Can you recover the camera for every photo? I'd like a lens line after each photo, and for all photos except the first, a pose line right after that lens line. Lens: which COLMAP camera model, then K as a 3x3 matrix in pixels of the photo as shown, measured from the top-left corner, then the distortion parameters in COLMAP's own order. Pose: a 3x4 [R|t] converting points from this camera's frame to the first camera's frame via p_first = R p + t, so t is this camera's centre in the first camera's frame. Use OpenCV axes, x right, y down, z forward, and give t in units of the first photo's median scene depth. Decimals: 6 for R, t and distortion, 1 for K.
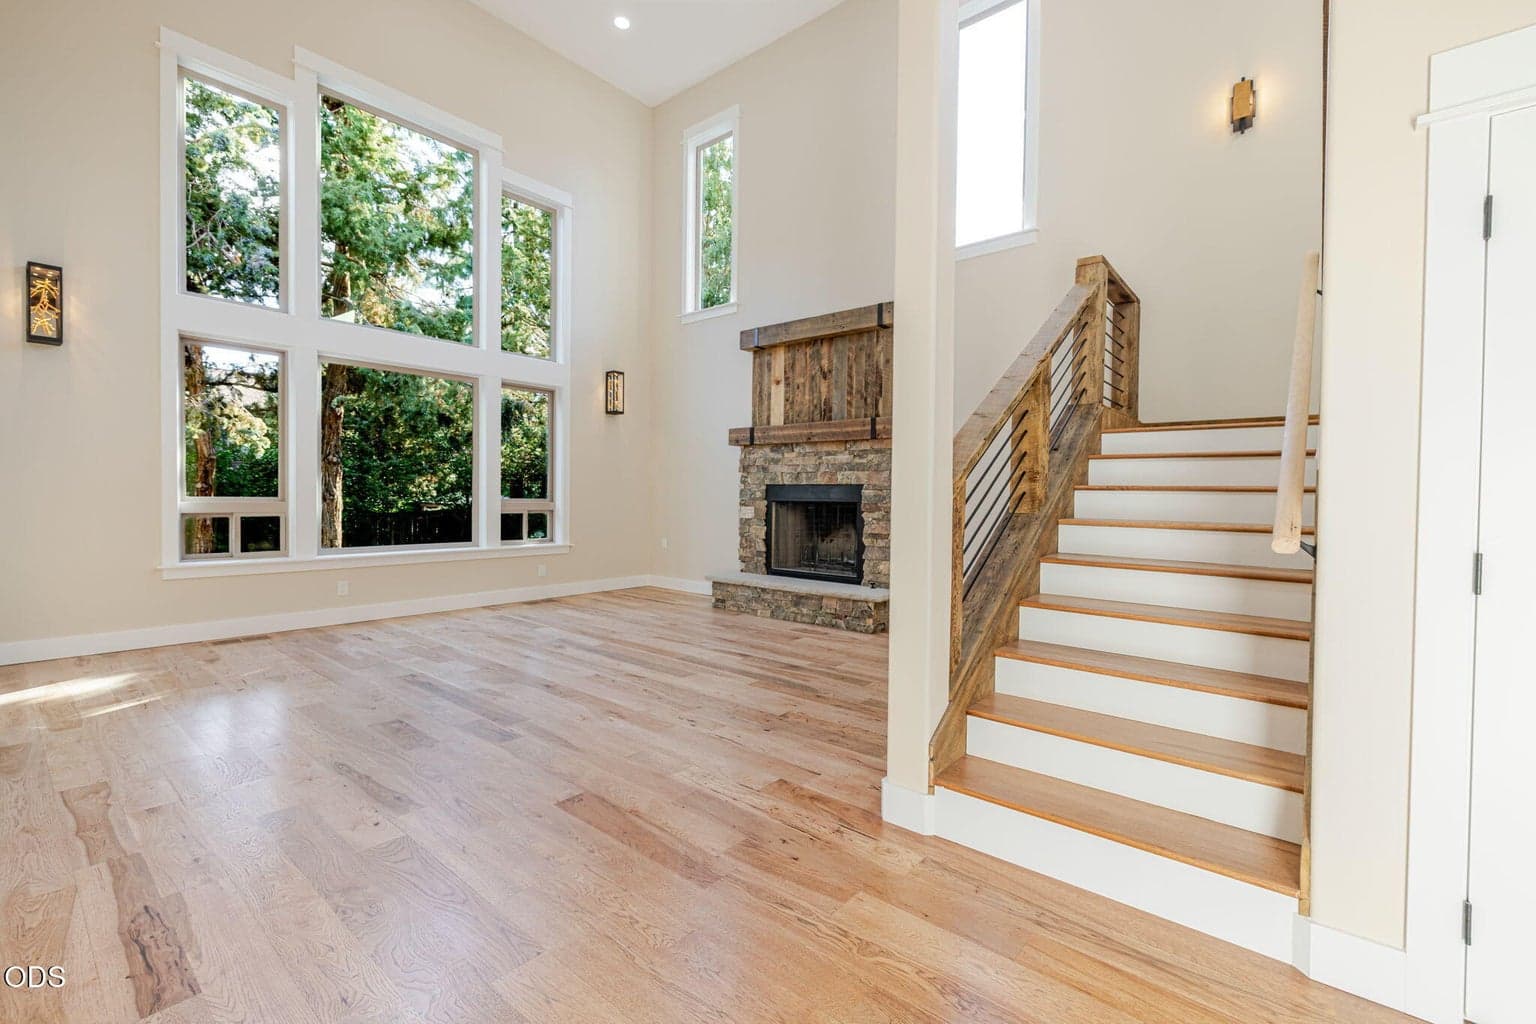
lens RADIAL K [[661.1, 0, 767.8], [0, 661.1, 508.6], [0, 0, 1]] dist [-0.000279, -0.000085]
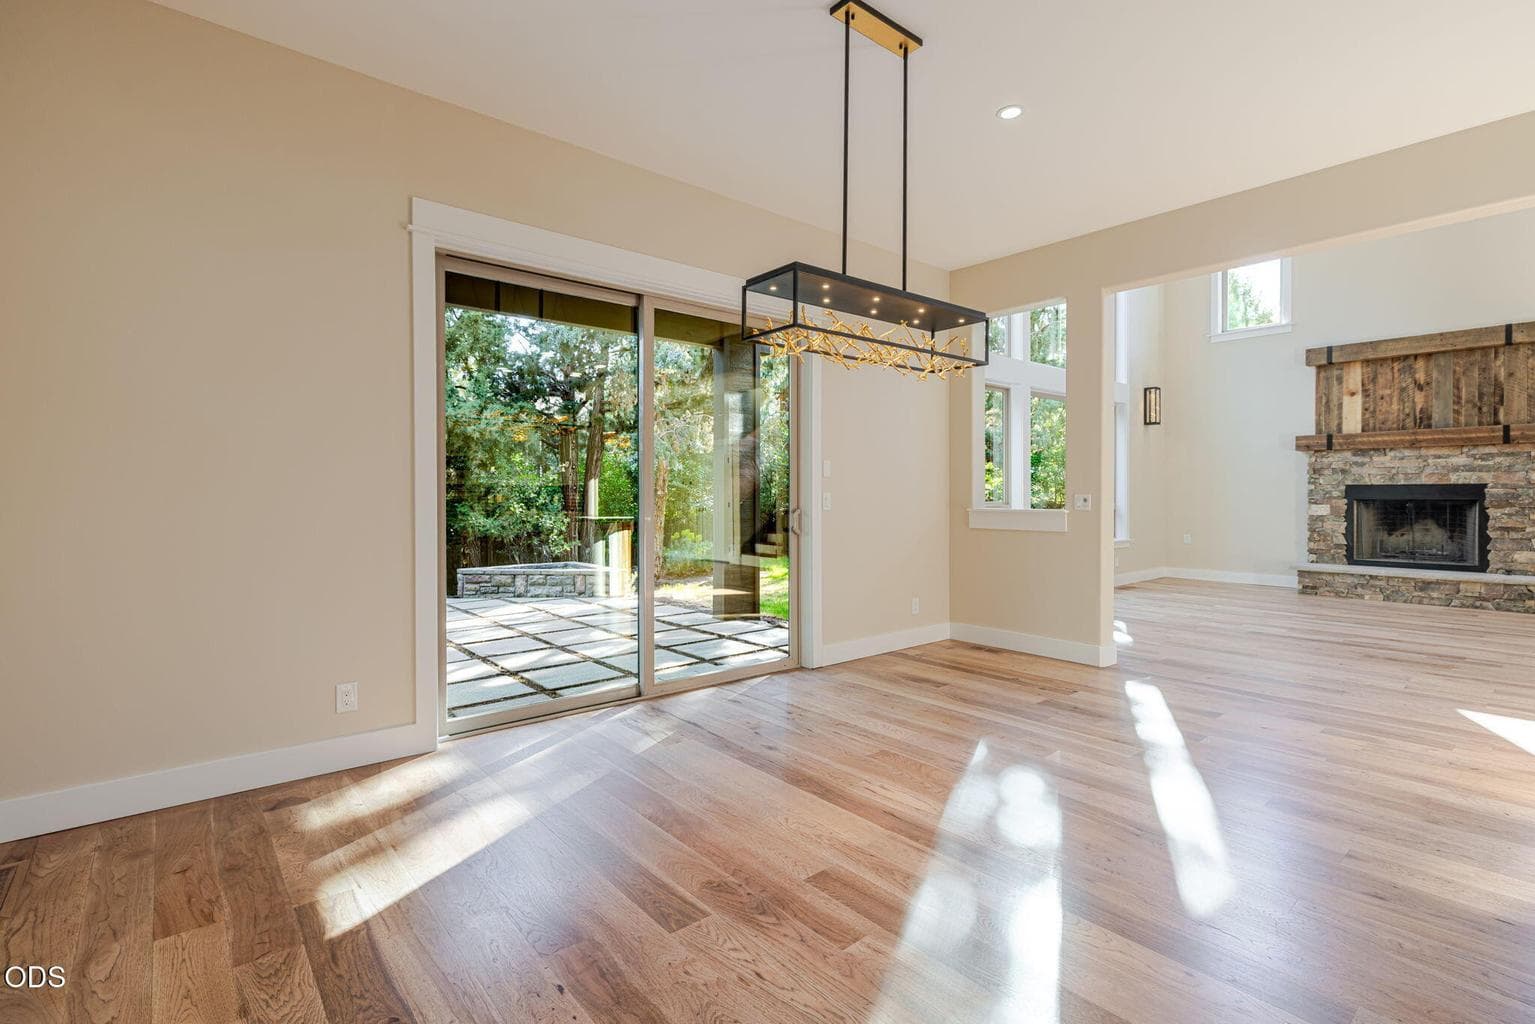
lens RADIAL K [[715.3, 0, 768.0], [0, 715.3, 505.3], [0, 0, 1]] dist [-0.001415, -0.000205]
pose [[0.986159, -0.010610, -0.165465, -0.798834], [0.009520, 0.999927, -0.007377, -0.002158], [0.165532, 0.005699, 0.986188, -0.377643]]
